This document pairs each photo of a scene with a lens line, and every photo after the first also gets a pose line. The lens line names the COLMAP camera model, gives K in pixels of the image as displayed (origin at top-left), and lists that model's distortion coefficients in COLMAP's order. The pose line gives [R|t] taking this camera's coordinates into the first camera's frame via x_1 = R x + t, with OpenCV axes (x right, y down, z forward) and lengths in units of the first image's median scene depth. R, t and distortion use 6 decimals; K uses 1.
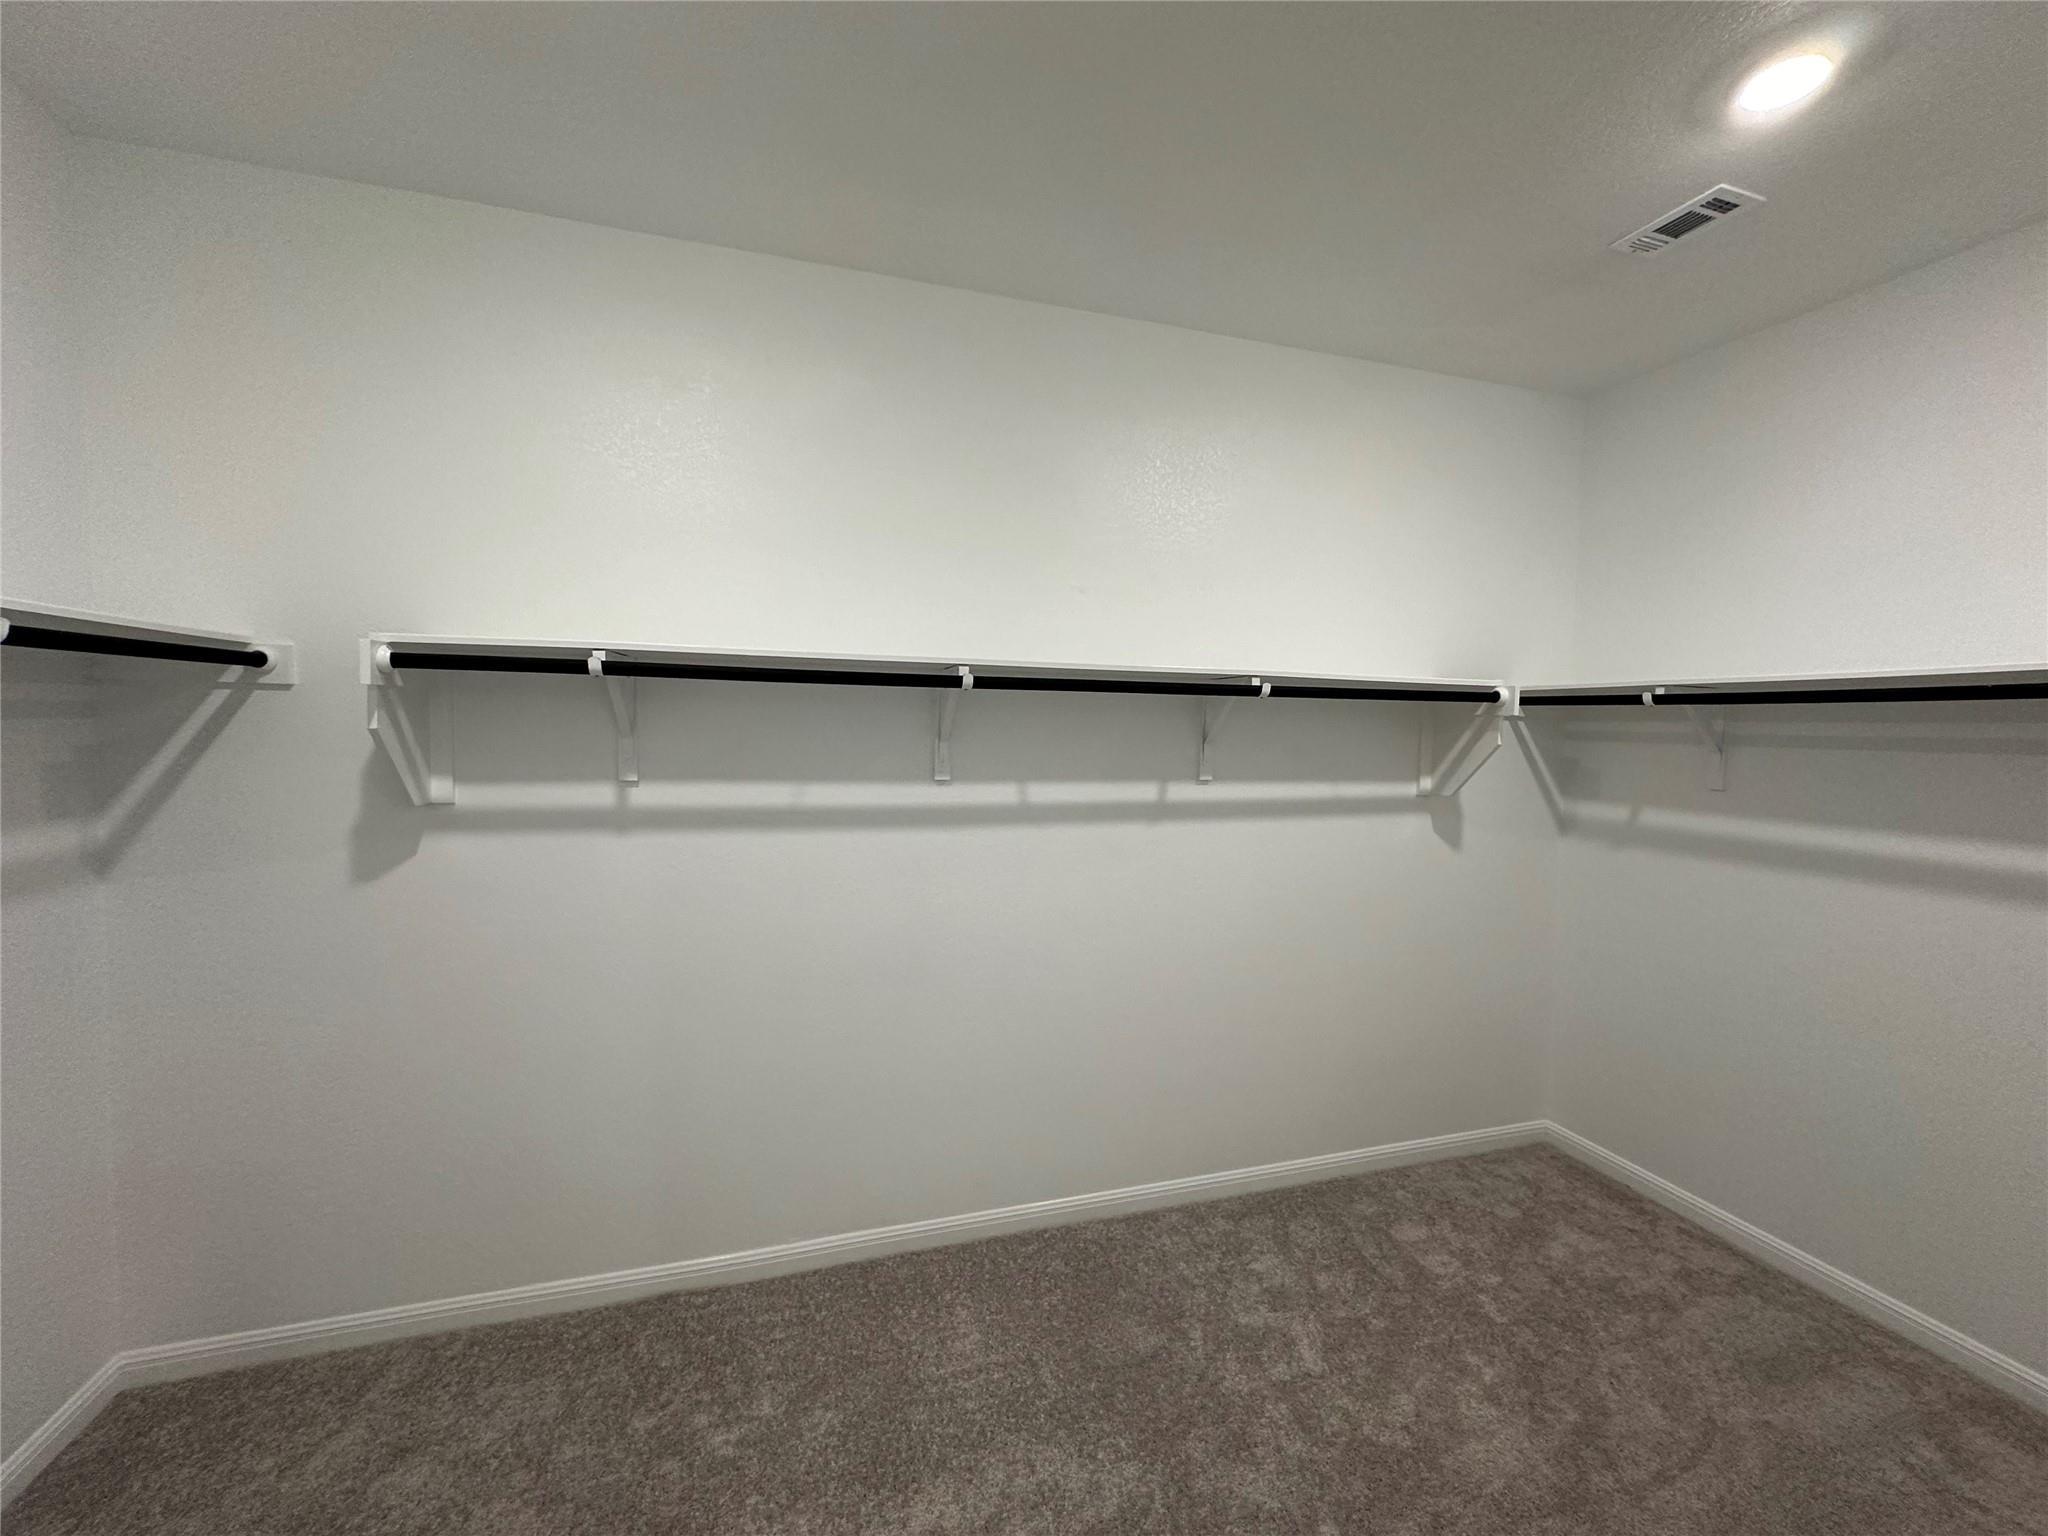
lens RADIAL K [[817.6, 0, 1029.5], [0, 817.6, 769.3], [0, 0, 1]] dist [-0.003853, 0.001355]
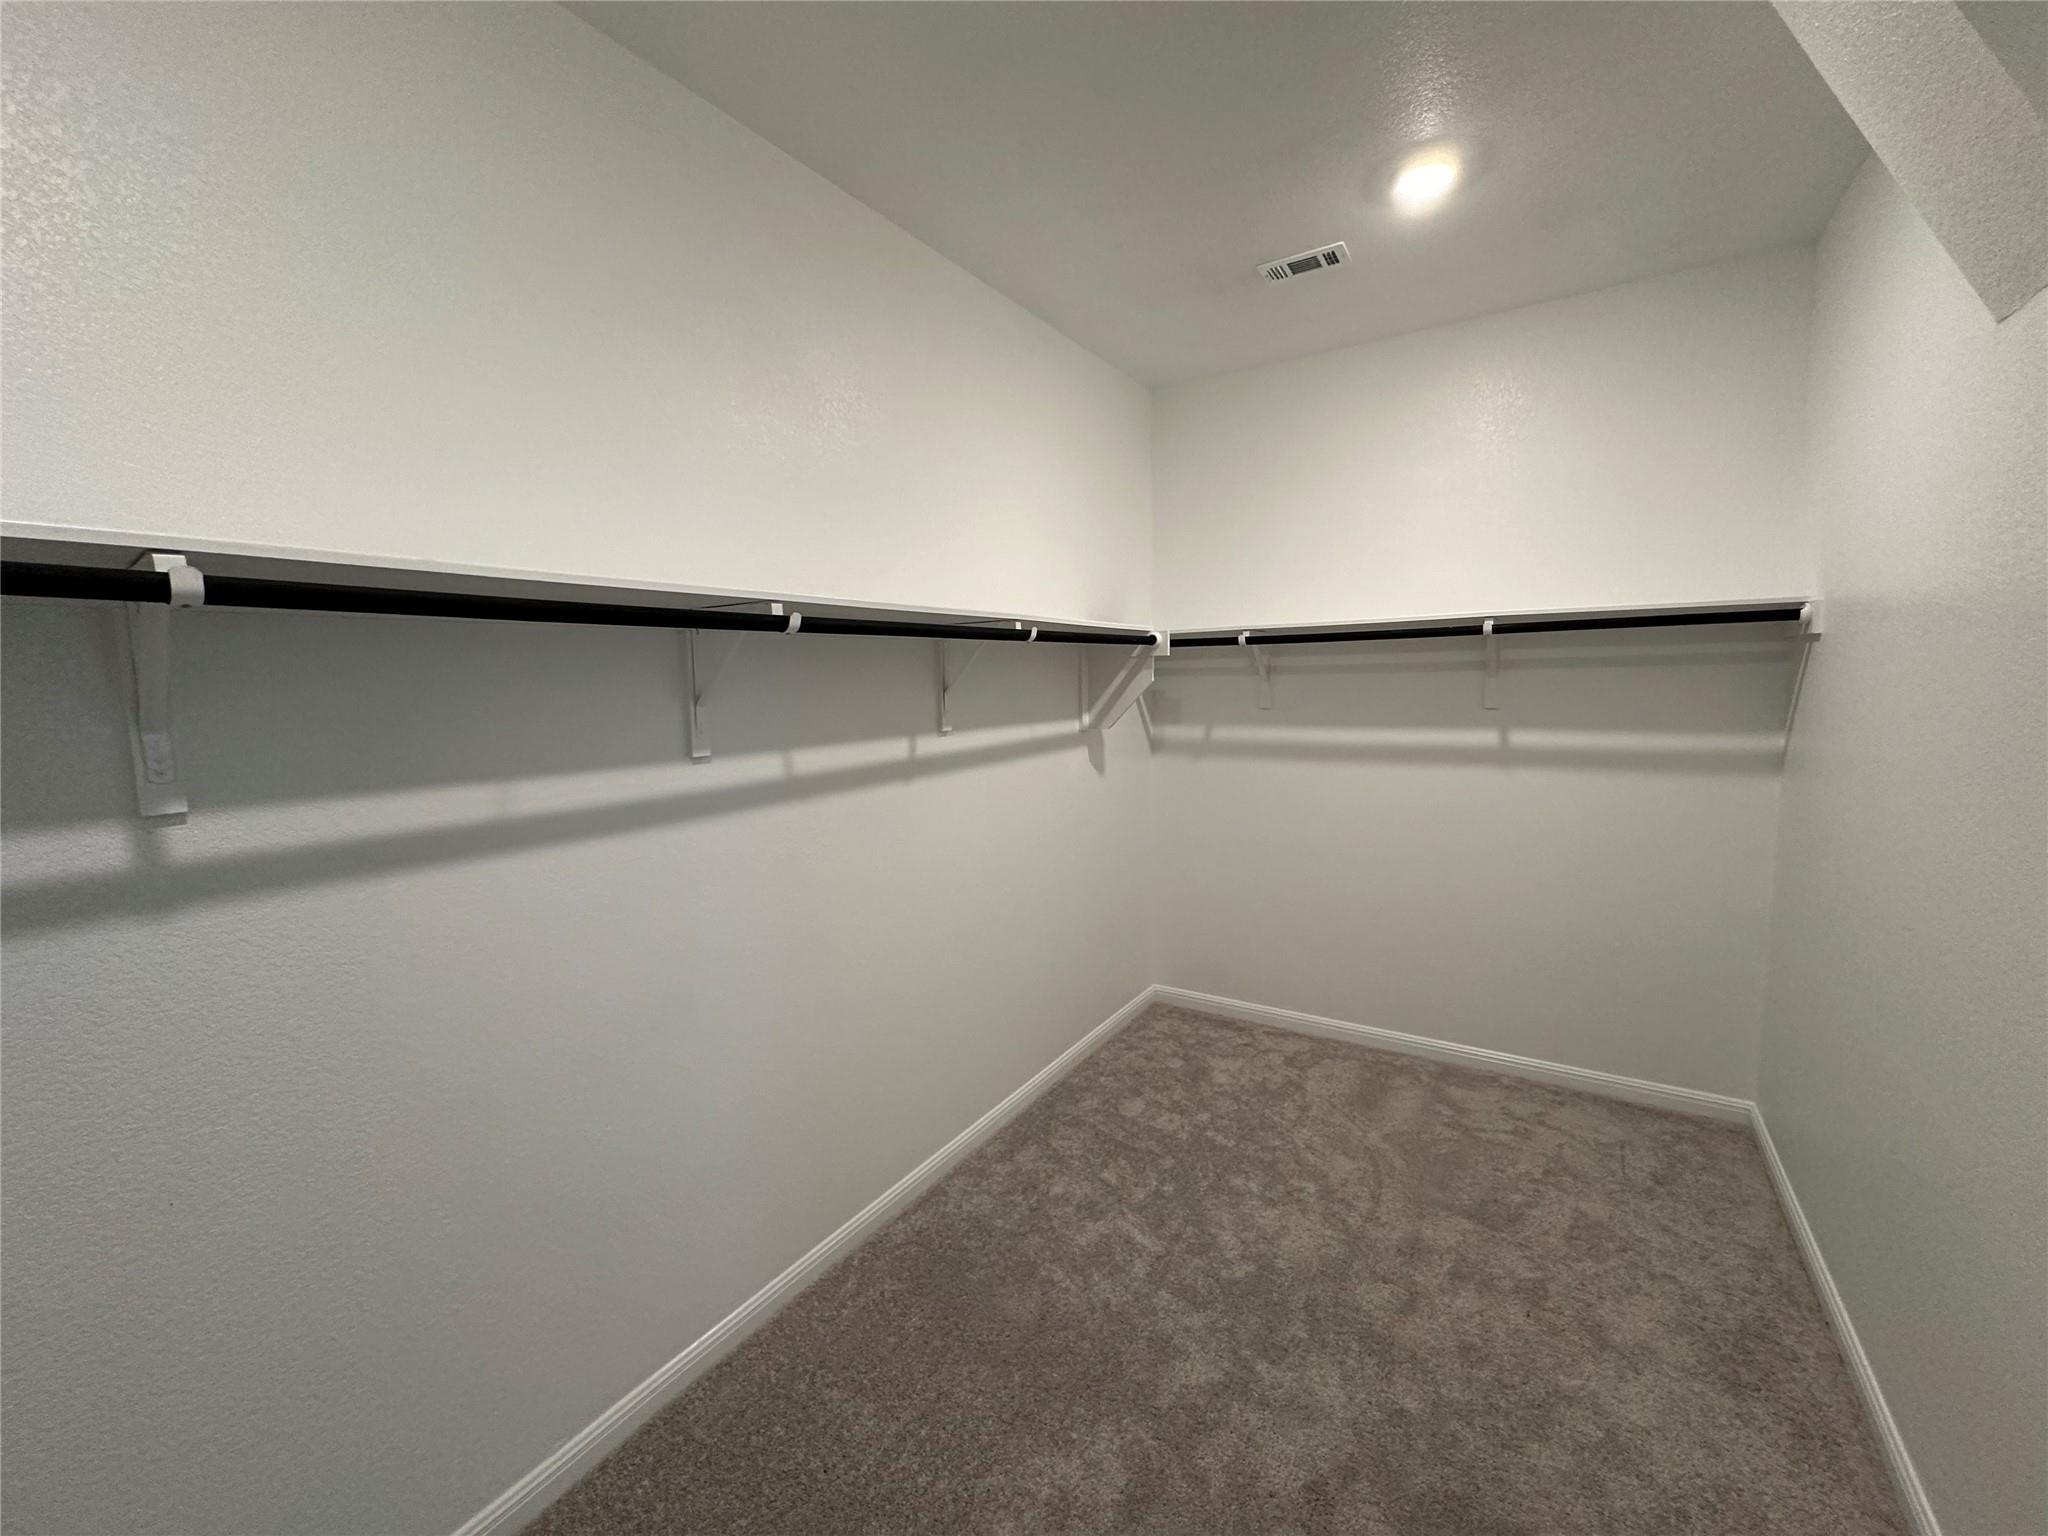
lens RADIAL K [[817.6, 0, 1025.5], [0, 817.6, 768.6], [0, 0, 1]] dist [-0.003853, 0.001355]
pose [[0.768778, -0.107970, 0.630335, -0.346528], [0.072483, 0.994005, 0.081861, -0.015663], [-0.635395, -0.017244, 0.771995, 0.223887]]
